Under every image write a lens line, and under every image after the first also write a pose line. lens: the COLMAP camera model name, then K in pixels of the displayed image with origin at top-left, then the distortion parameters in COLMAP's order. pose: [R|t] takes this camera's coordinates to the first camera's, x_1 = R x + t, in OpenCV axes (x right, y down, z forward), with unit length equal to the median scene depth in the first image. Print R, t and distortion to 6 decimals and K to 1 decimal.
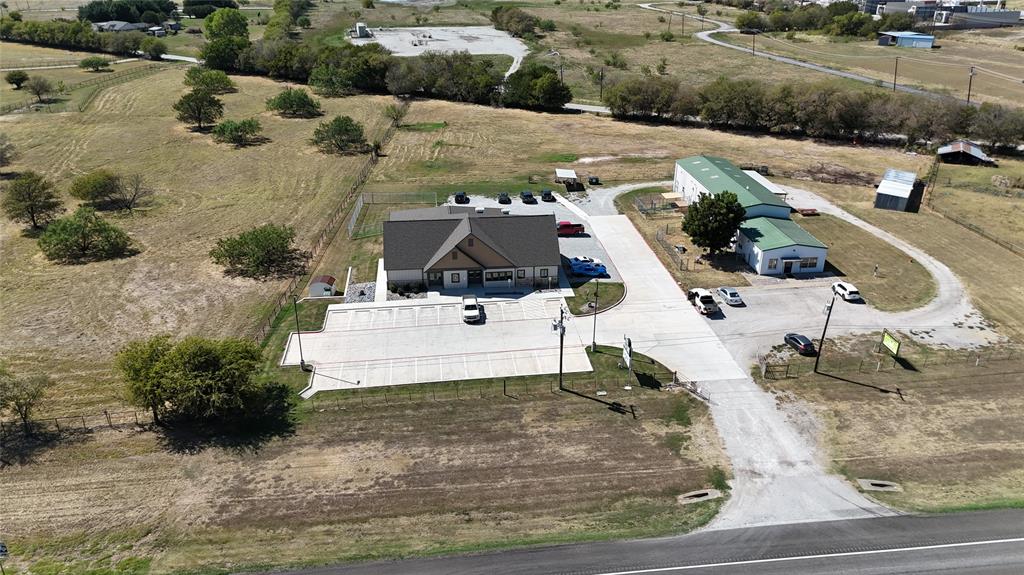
lens RADIAL K [[749.1, 0, 512.0], [0, 749.1, 287.5], [0, 0, 1]] dist [0.083710, -0.098645]
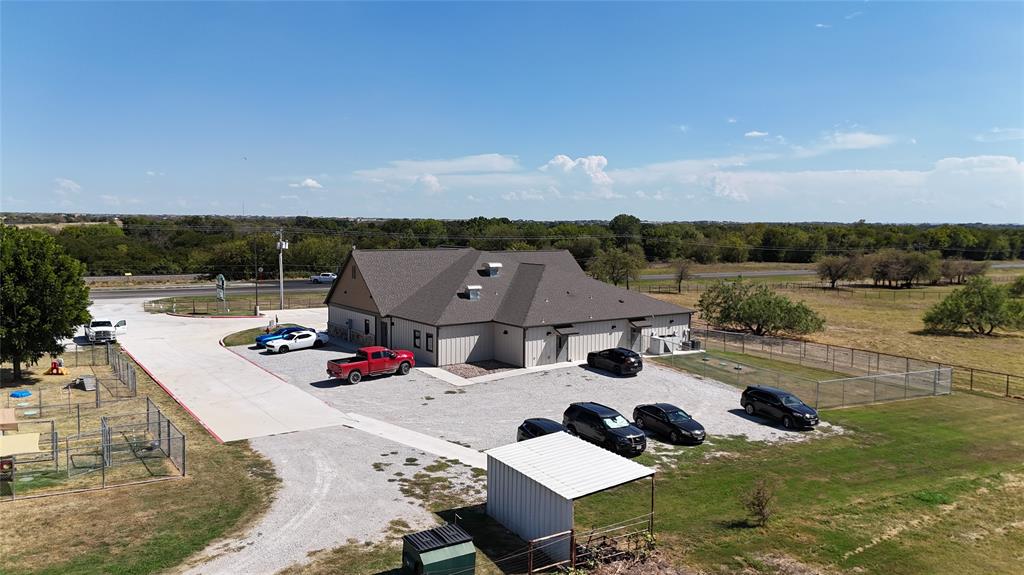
lens RADIAL K [[749.1, 0, 512.0], [0, 749.1, 287.5], [0, 0, 1]] dist [0.083710, -0.098645]
pose [[-0.878433, 0.031079, -0.476854, 0.245058], [-0.209803, 0.871482, 0.443286, -0.386320], [0.429347, 0.489442, -0.759018, 1.595646]]
